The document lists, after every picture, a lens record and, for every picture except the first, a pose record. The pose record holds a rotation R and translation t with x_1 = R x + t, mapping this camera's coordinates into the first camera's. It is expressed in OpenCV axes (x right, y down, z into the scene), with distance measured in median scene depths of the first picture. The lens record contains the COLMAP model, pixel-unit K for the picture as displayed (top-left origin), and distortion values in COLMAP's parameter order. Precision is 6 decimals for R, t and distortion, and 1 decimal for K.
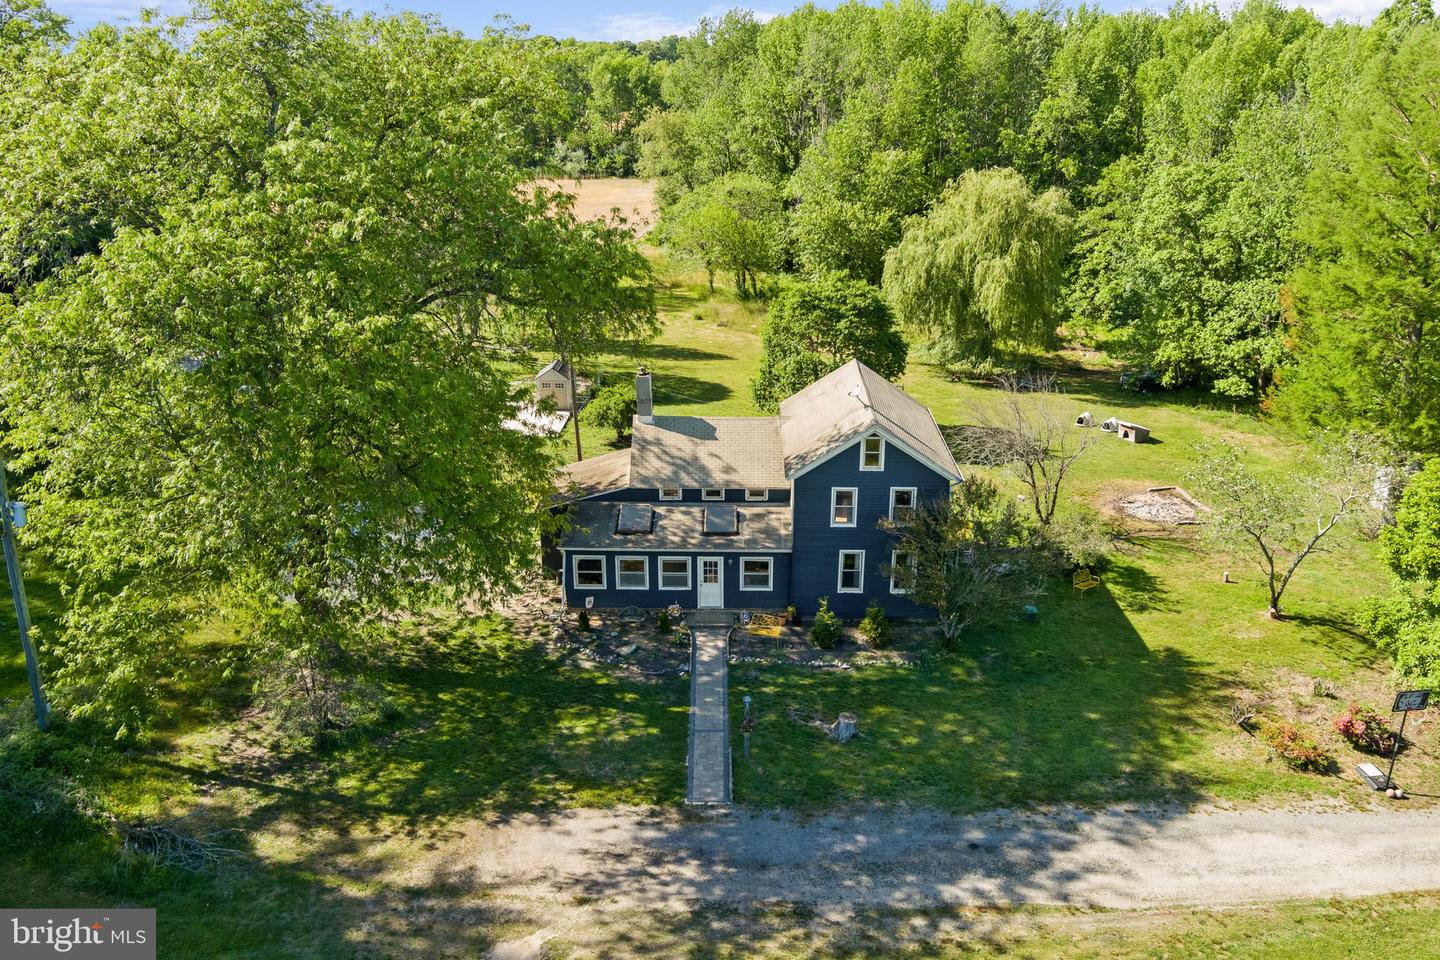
lens RADIAL K [[1158.1, 0, 720.0], [0, 1158.1, 480.0], [0, 0, 1]] dist [-0.066220, -0.001798]
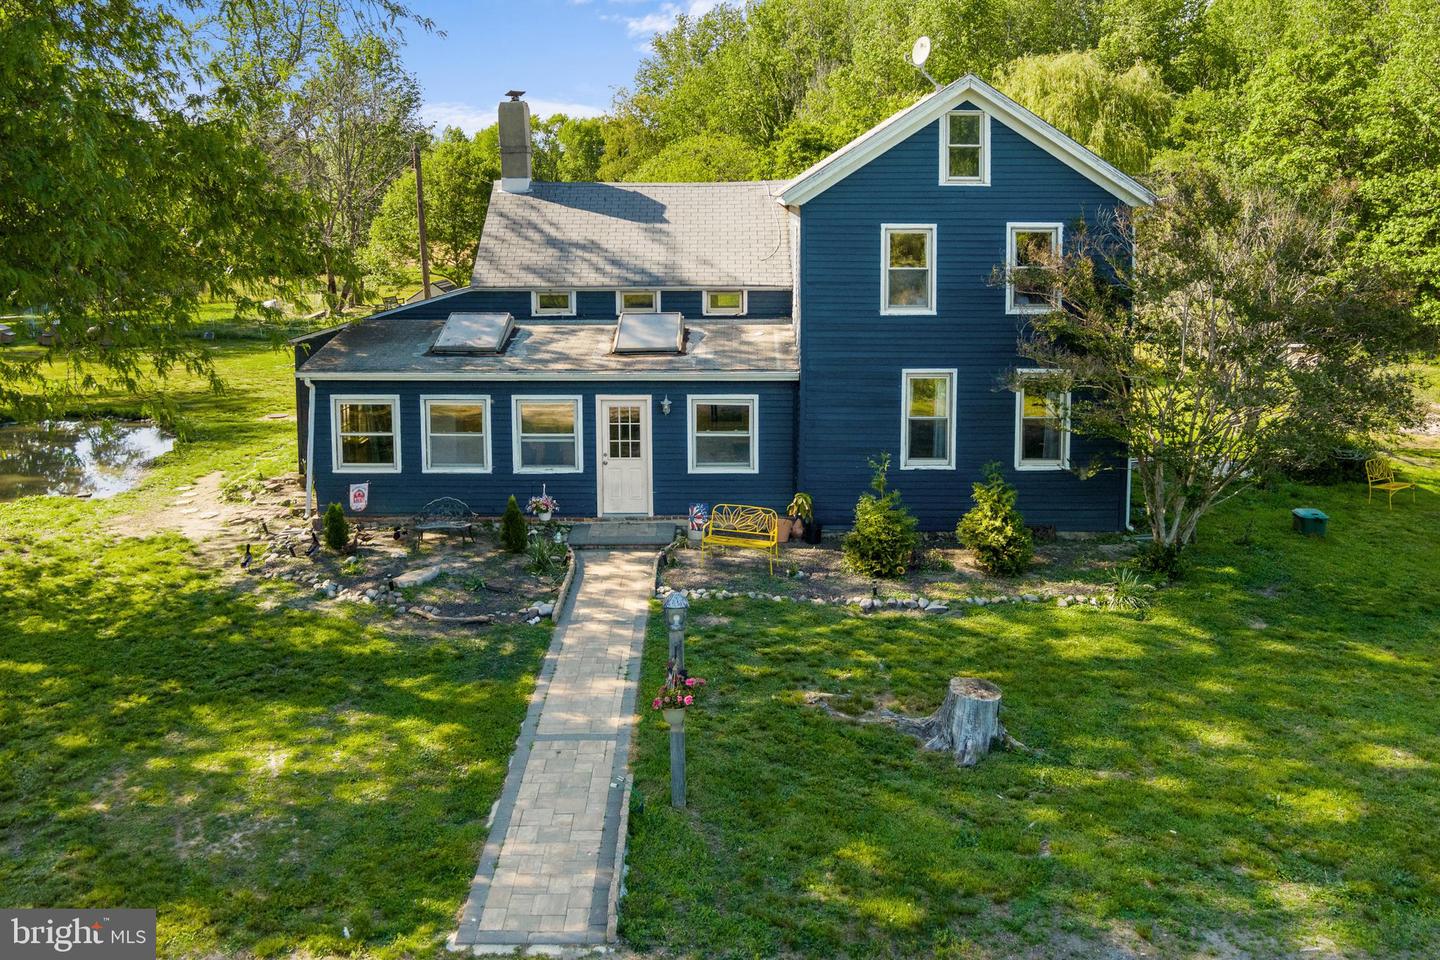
lens RADIAL K [[1186.2, 0, 719.8], [0, 1186.2, 314.5], [0, 0, 1]] dist [-0.044252, 0.001880]
pose [[0.999960, -0.006051, 0.006620, 0.027333], [0.007562, 0.965721, -0.259471, 0.158081], [-0.004823, 0.259511, 0.965728, 0.527812]]
